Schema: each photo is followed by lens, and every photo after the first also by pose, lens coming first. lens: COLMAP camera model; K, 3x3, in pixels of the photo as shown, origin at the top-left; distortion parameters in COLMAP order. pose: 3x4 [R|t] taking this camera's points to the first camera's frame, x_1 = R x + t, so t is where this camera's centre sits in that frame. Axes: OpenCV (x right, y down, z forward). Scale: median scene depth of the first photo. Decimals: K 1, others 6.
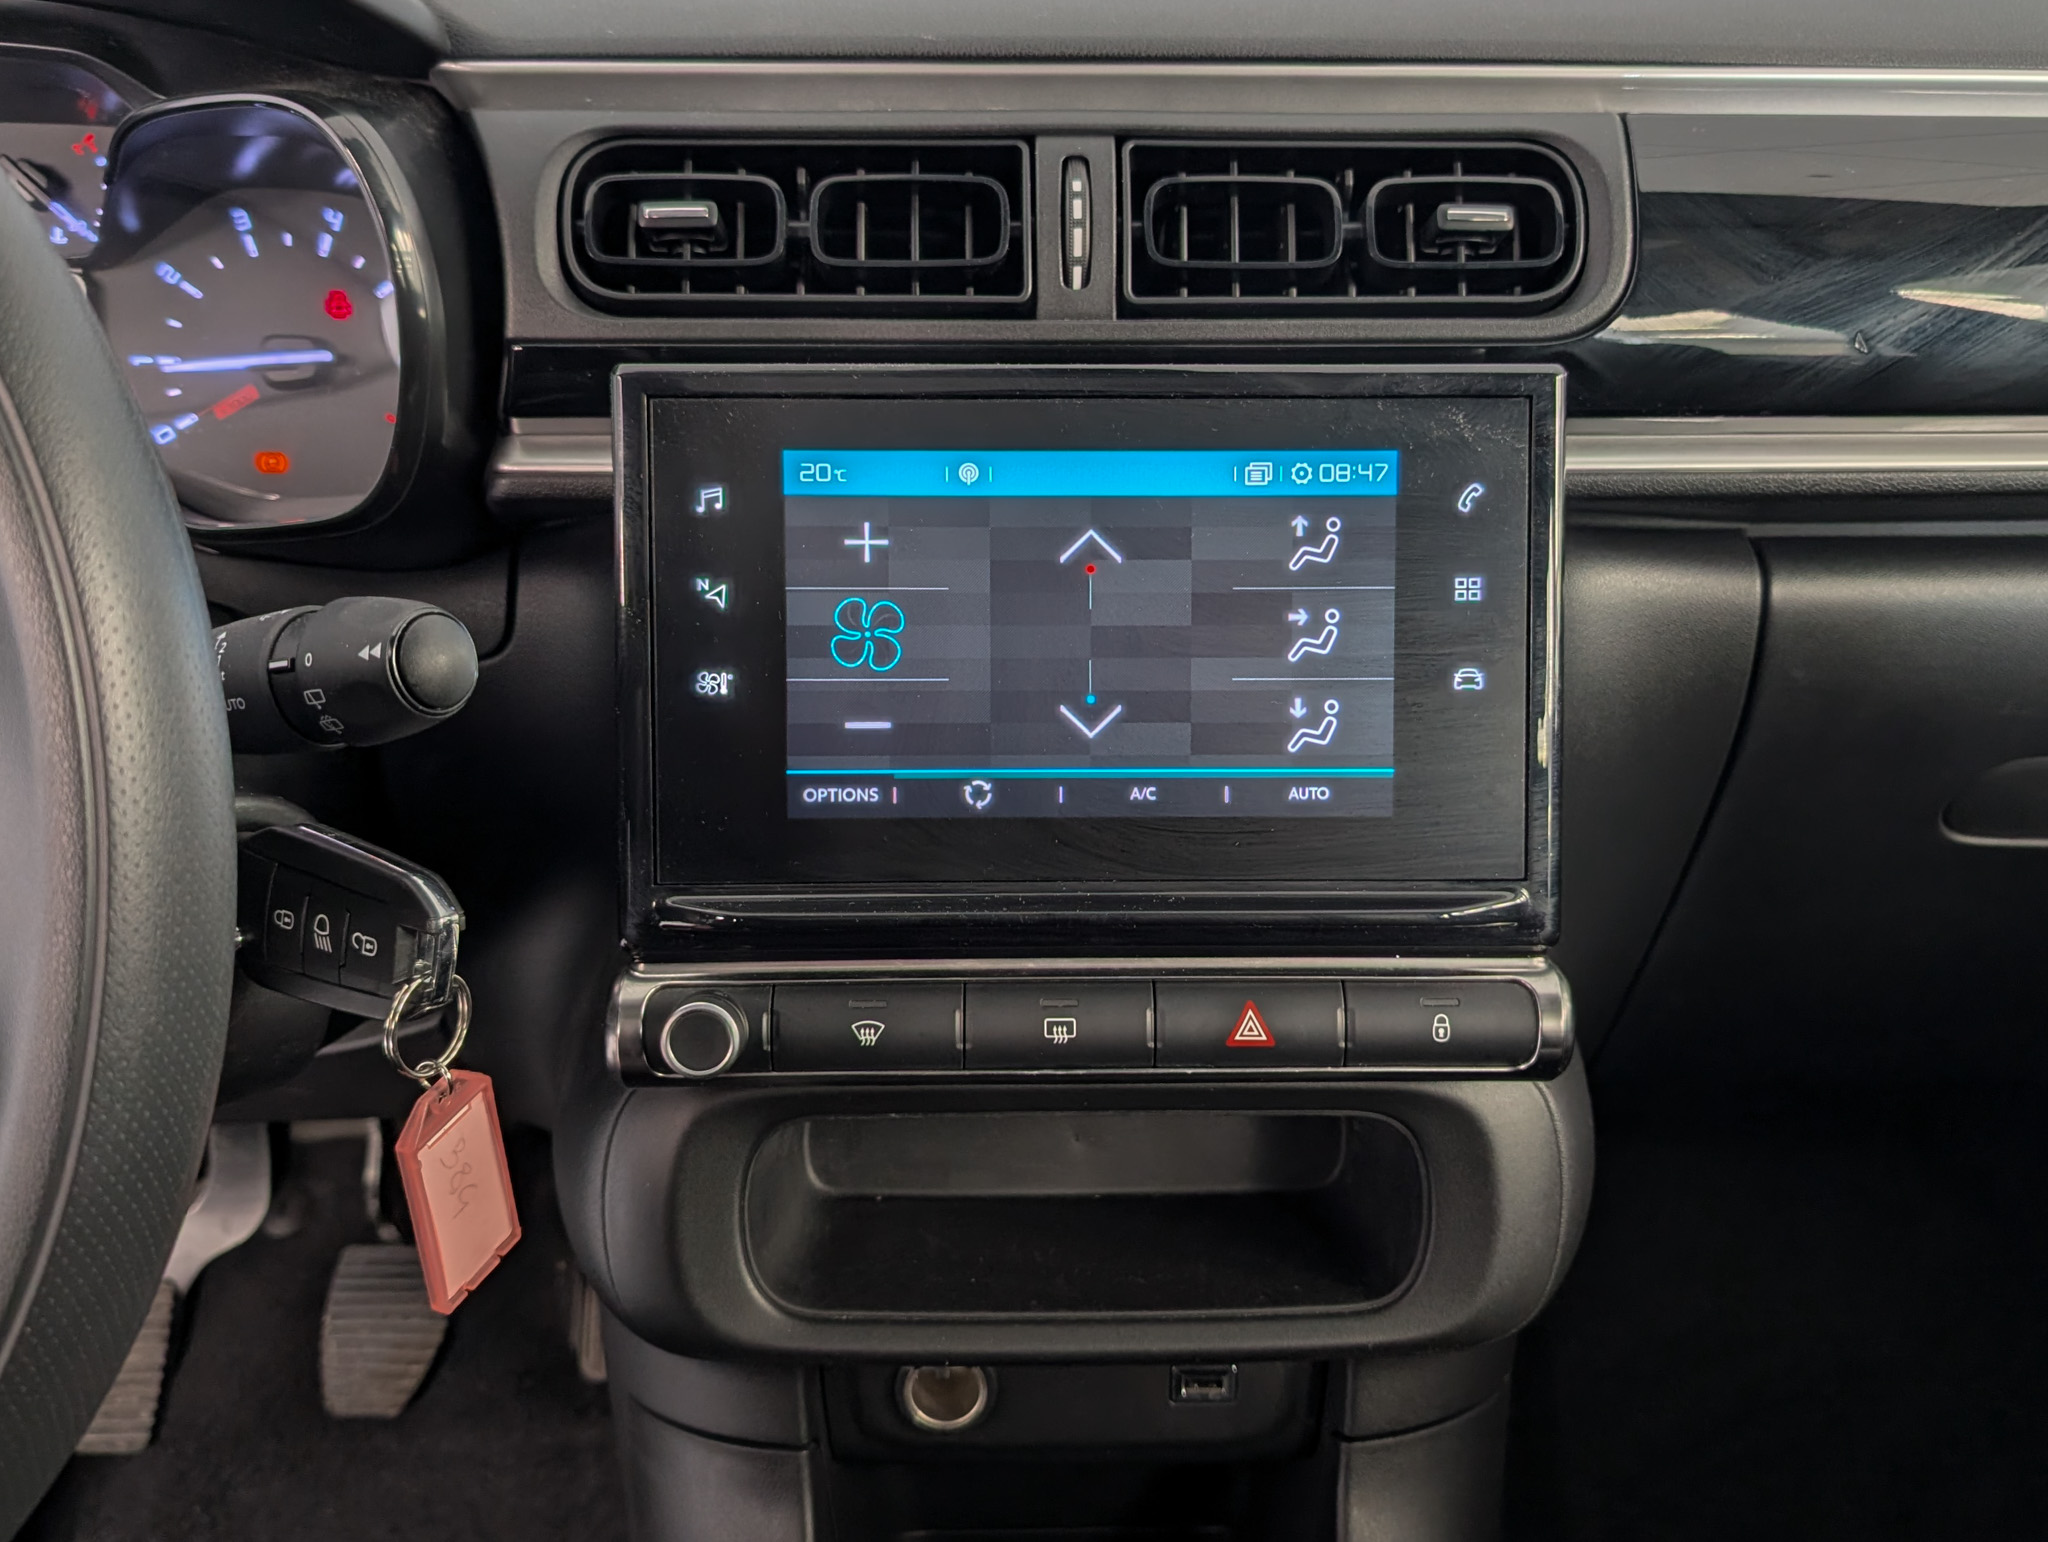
lens RADIAL K [[1923.7, 0, 1022.5], [0, 1923.7, 734.5], [0, 0, 1]] dist [0.092979, -0.248342]
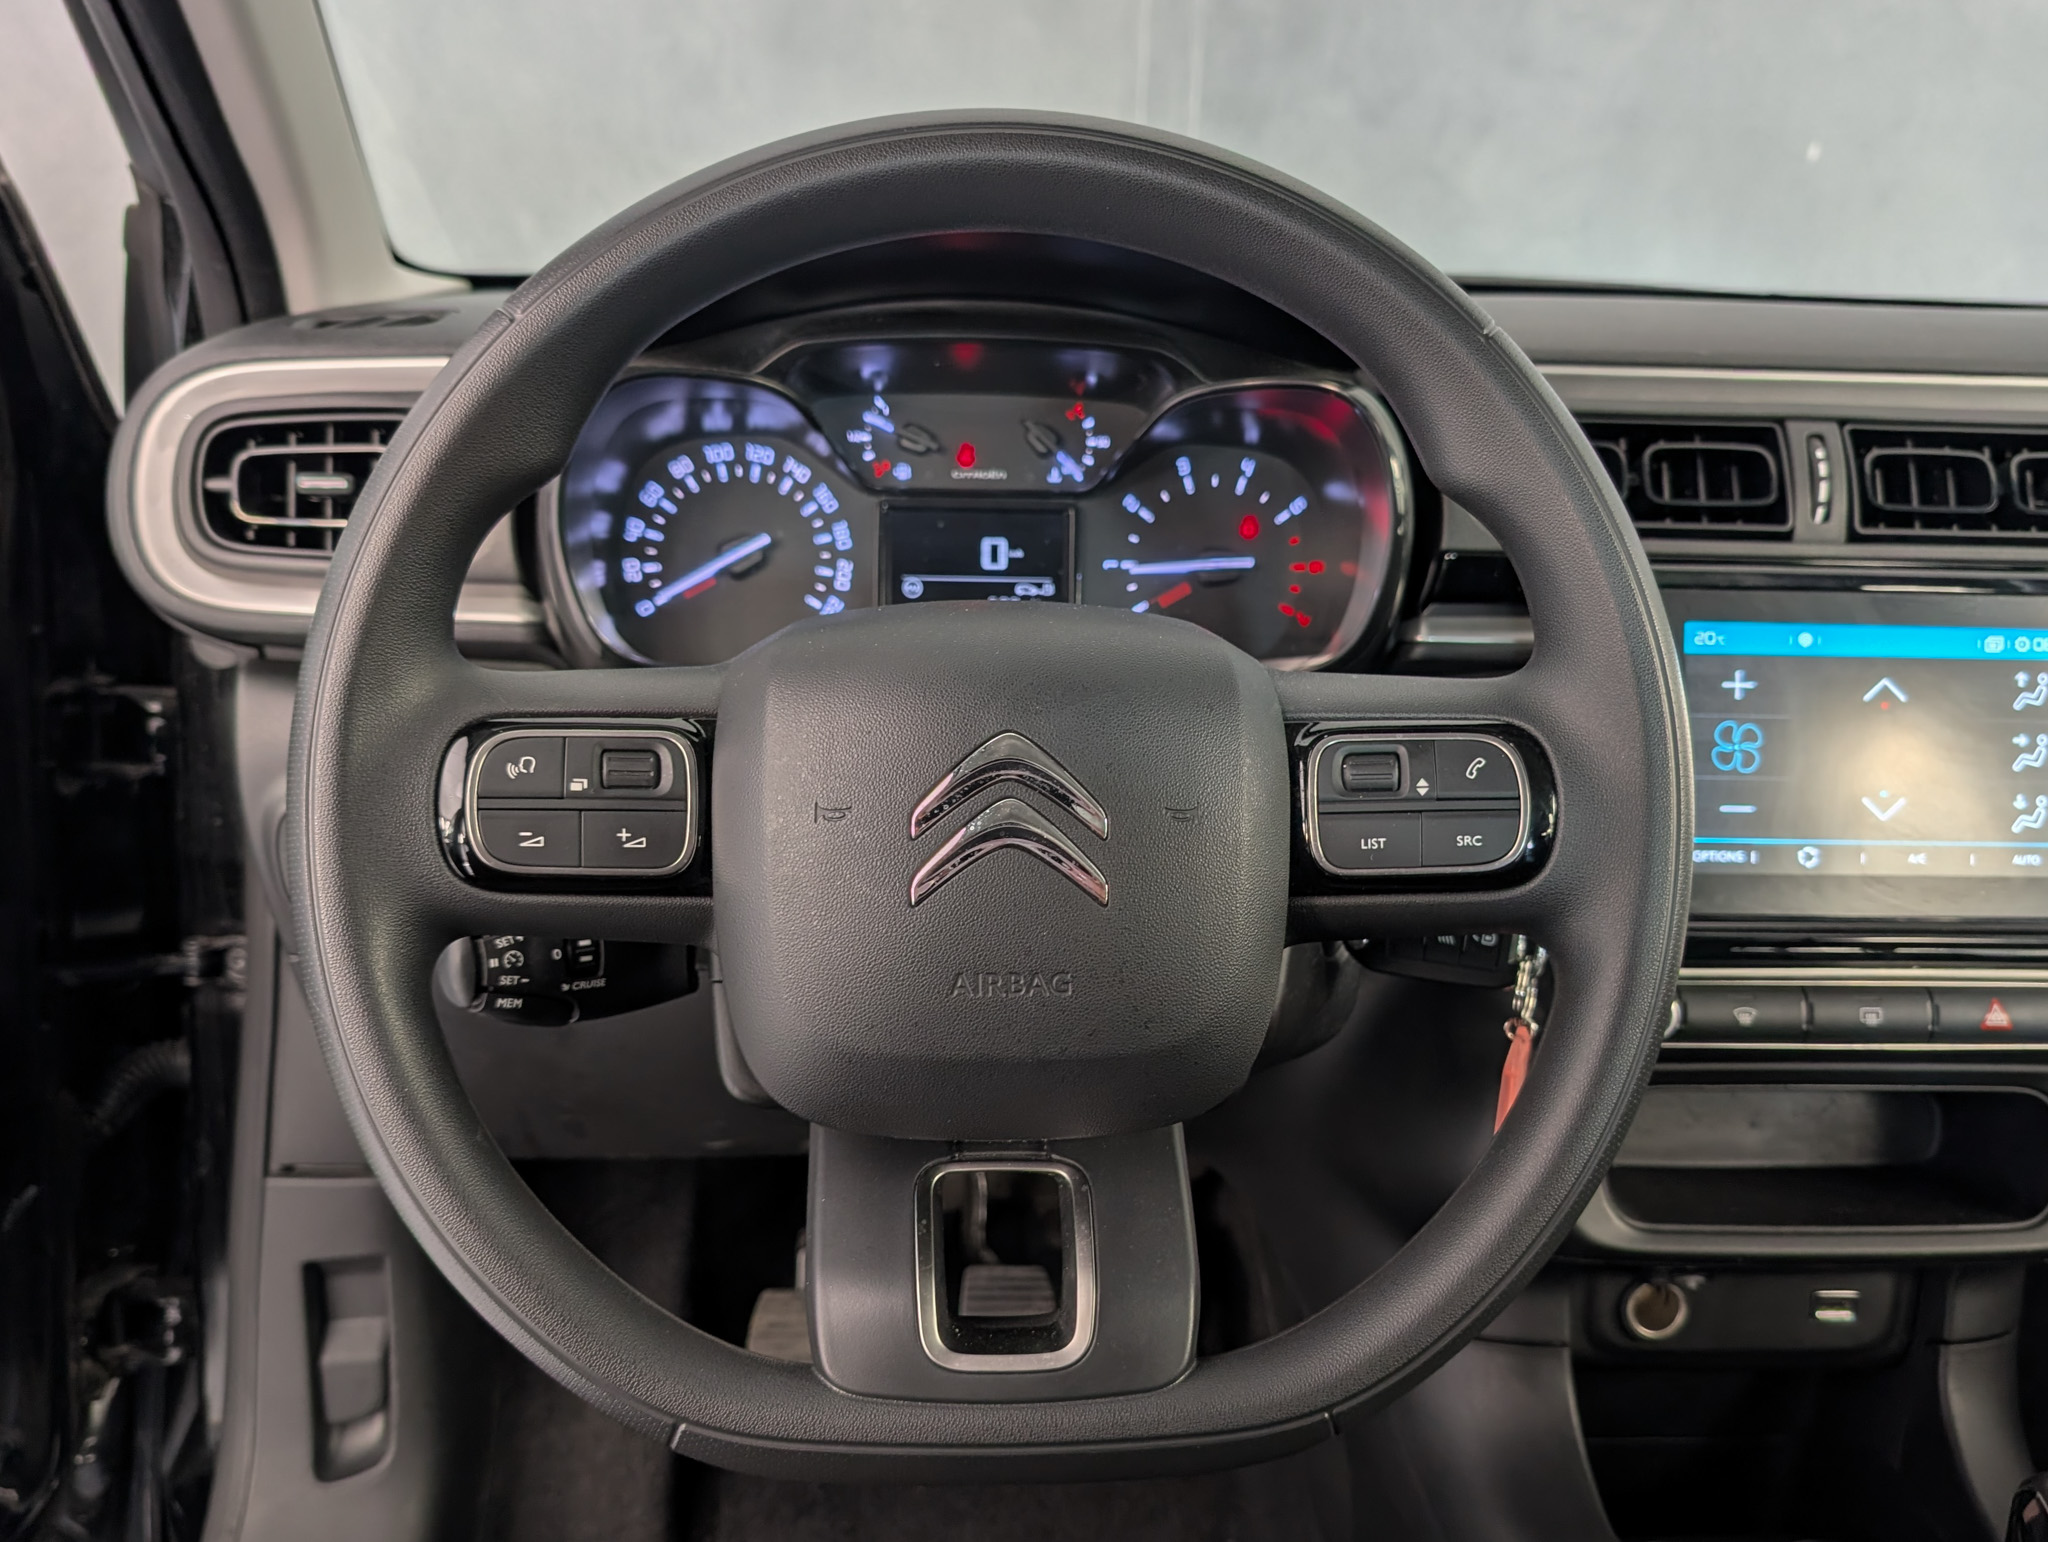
lens RADIAL K [[1745.6, 0, 1034.5], [0, 1745.6, 858.5], [0, 0, 1]] dist [0.051184, -0.097528]
pose [[0.999094, 0.013555, 0.040336, -0.630211], [-0.011165, 0.998202, -0.058896, 0.111105], [-0.041062, 0.058393, 0.997449, -0.296581]]
